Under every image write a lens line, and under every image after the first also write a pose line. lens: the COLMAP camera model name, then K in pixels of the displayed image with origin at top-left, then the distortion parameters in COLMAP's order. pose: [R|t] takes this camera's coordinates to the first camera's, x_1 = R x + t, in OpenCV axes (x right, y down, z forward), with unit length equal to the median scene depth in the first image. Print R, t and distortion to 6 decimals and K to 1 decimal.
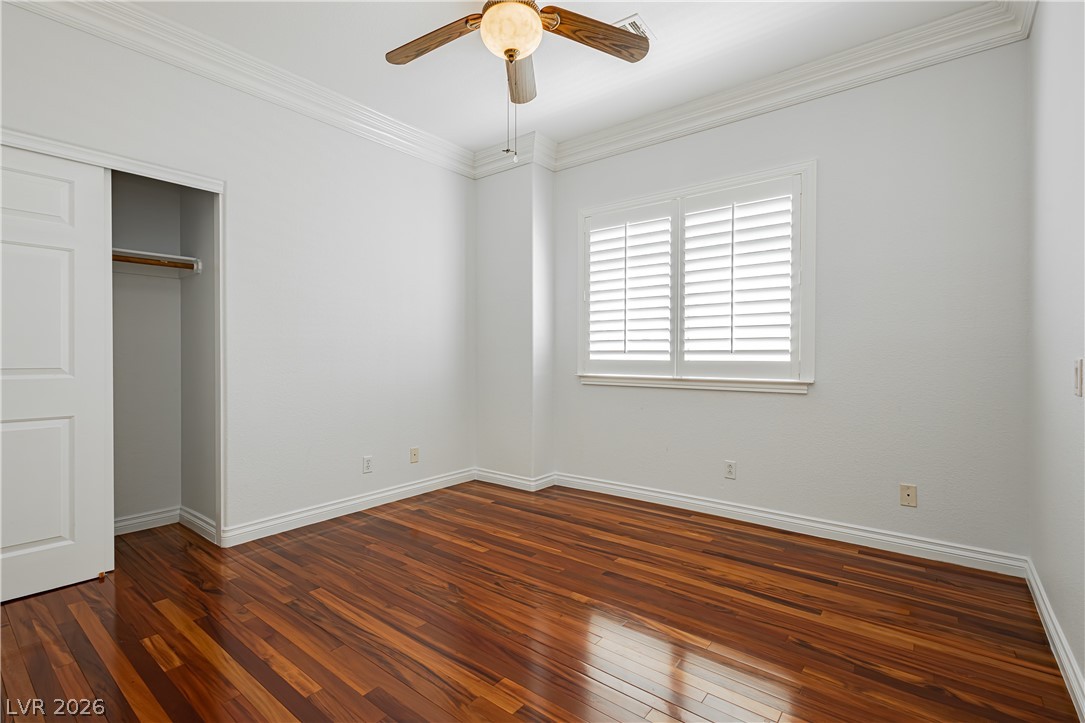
lens RADIAL K [[500.7, 0, 545.0], [0, 500.7, 358.7], [0, 0, 1]] dist [0.003906, 0.000339]
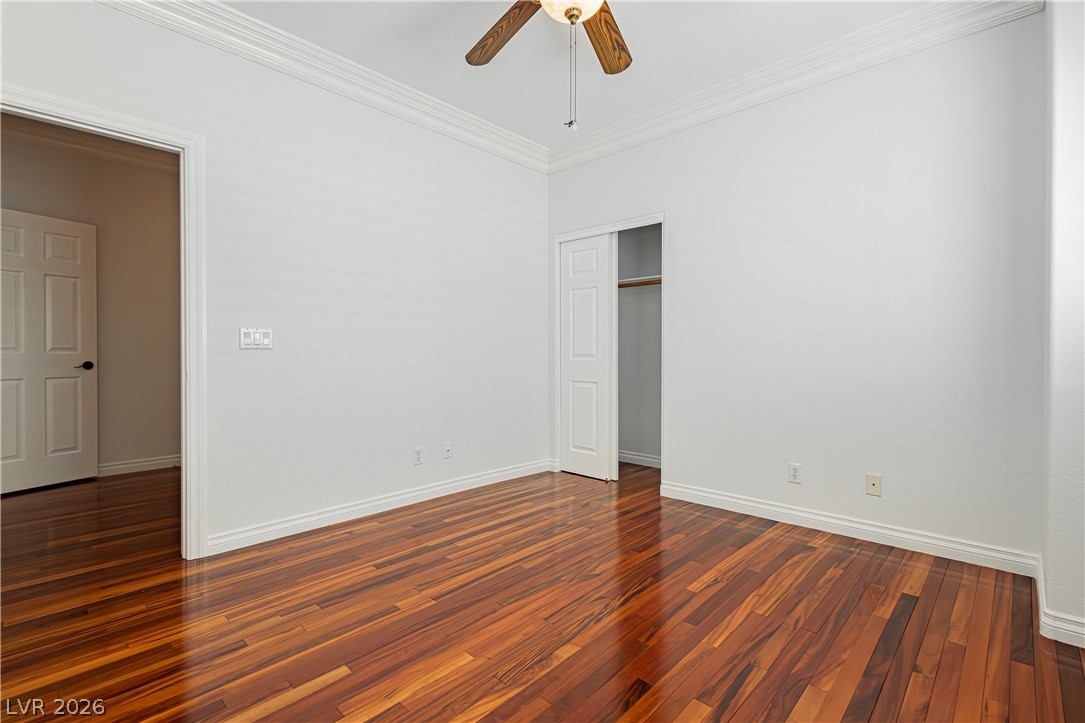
lens RADIAL K [[500.7, 0, 545.0], [0, 500.7, 358.7], [0, 0, 1]] dist [0.003906, 0.000339]
pose [[-0.087763, 0.015161, -0.996026, 0.639223], [-0.007299, 0.999848, 0.015863, 0.004784], [0.996115, 0.008662, -0.087639, 0.775785]]
